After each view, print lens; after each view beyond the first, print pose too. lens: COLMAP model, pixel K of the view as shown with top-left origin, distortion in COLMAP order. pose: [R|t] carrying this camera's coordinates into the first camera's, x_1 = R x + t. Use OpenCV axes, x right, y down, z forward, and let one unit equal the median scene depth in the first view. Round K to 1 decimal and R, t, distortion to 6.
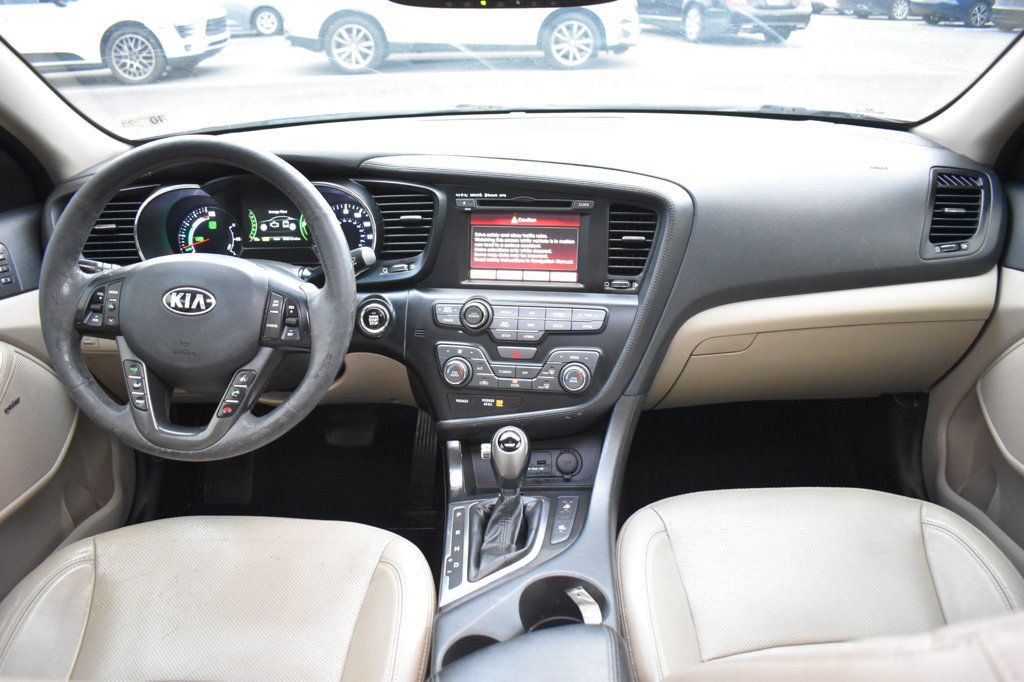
lens RADIAL K [[796.2, 0, 513.2], [0, 796.2, 344.0], [0, 0, 1]] dist [-0.099080, 0.014836]
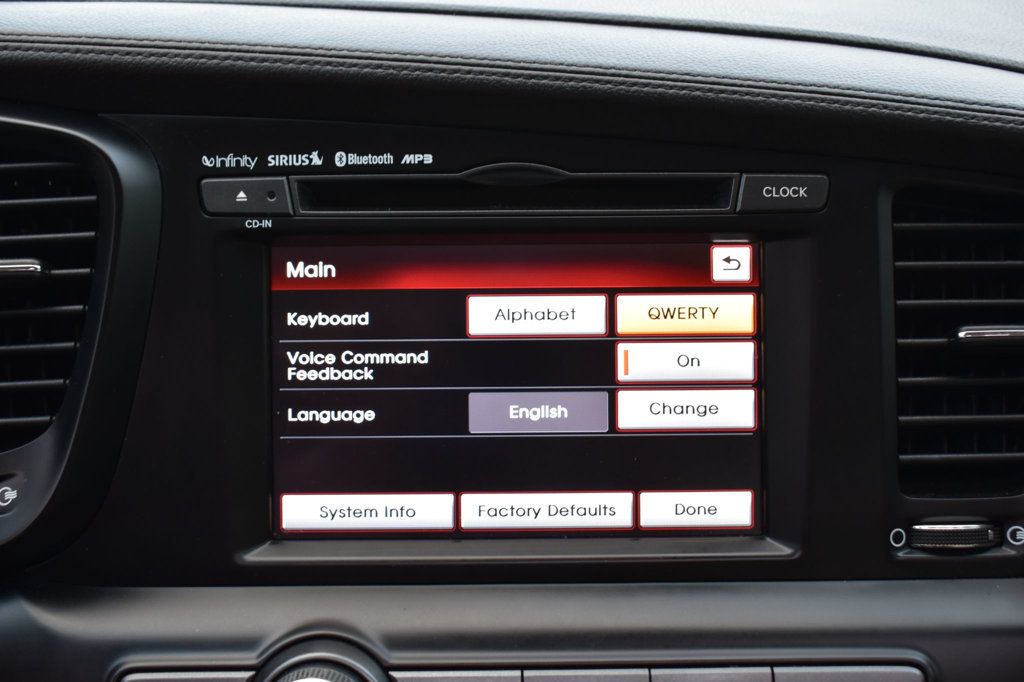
lens RADIAL K [[1225.3, 0, 508.5], [0, 1225.3, 346.2], [0, 0, 1]] dist [-0.050685, 0.000000]
pose [[0.983755, -0.036414, 0.175783, -0.050984], [0.052429, 0.994798, -0.087344, -0.105296], [-0.171688, 0.095141, 0.980547, 0.674413]]
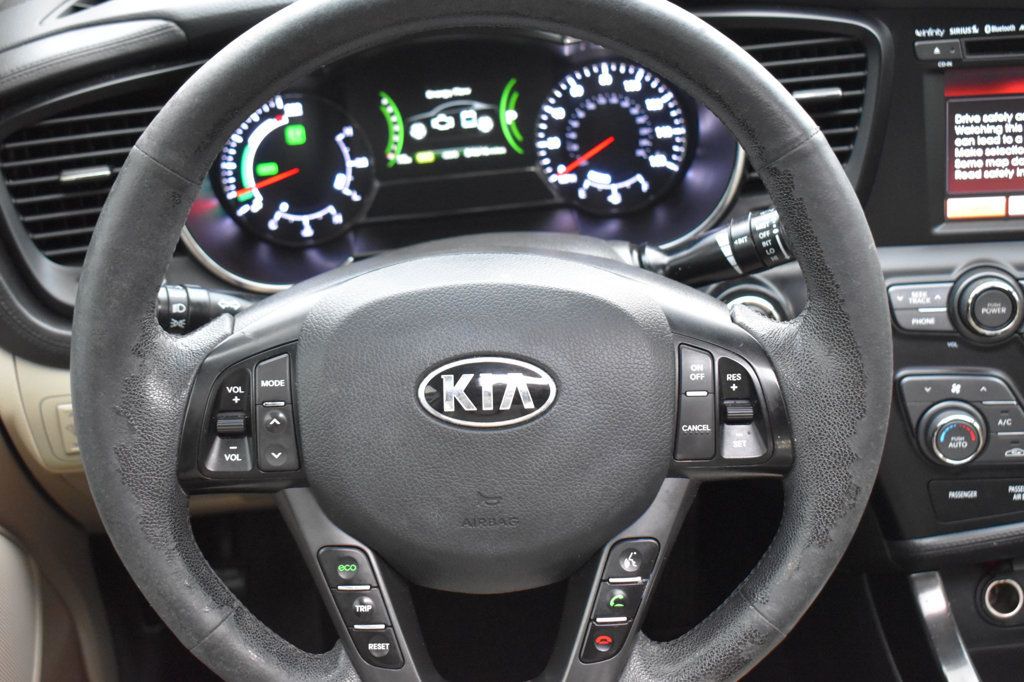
lens RADIAL K [[1379.9, 0, 513.8], [0, 1379.9, 338.7], [0, 0, 1]] dist [-0.039643, 0.000000]
pose [[0.993897, -0.098619, 0.049423, -0.354617], [0.092614, 0.989407, 0.111790, -0.129643], [-0.059924, -0.106530, 0.992502, 0.251606]]
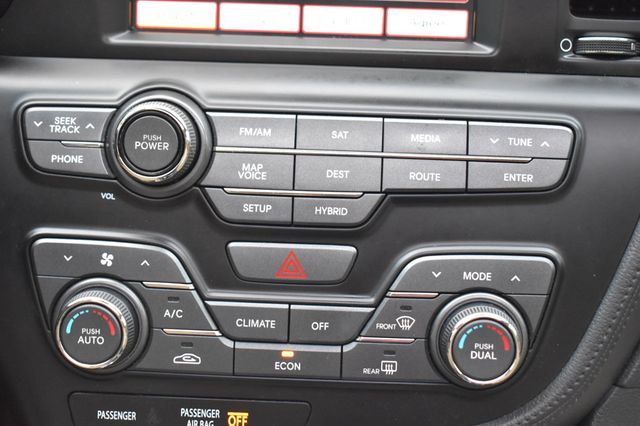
lens RADIAL K [[1028.6, 0, 321.6], [0, 1028.6, 212.8], [0, 0, 1]] dist [-0.009856, 0.000000]
pose [[0.989669, -0.013917, 0.142692, -0.041587], [0.007856, 0.999046, 0.042953, -0.025741], [-0.143154, -0.041388, 0.988835, 0.598919]]
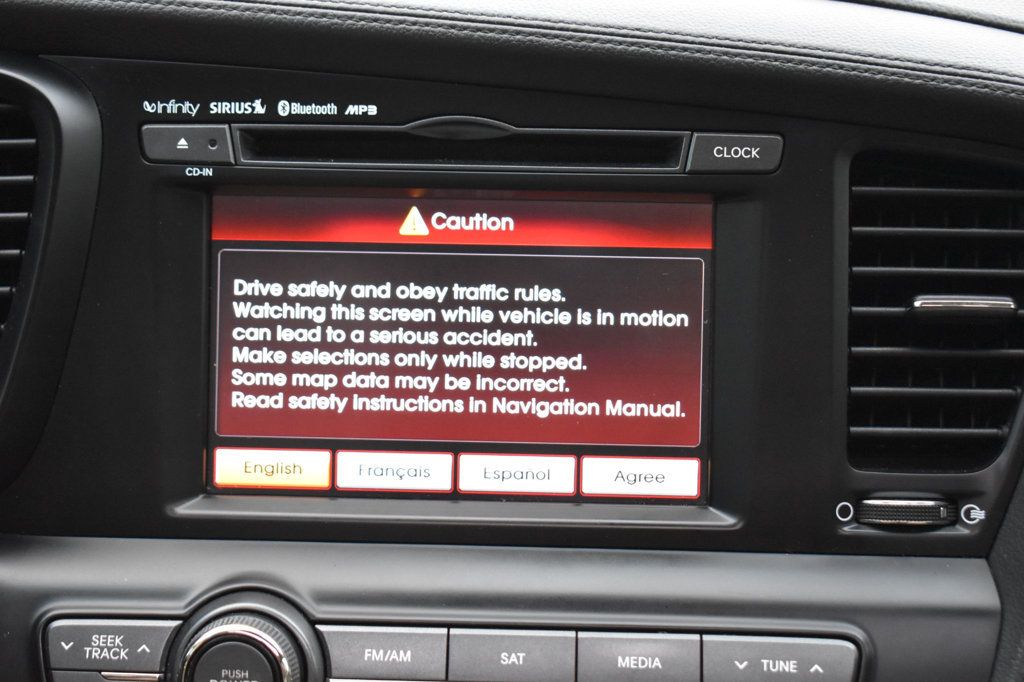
lens RADIAL K [[1645.8, 0, 516.8], [0, 1645.8, 344.6], [0, 0, 1]] dist [-0.009856, 0.000000]
pose [[0.989860, -0.011171, 0.141605, -0.036298], [0.021724, 0.997080, -0.073204, -0.090140], [-0.140374, 0.075538, 0.987213, 0.560532]]
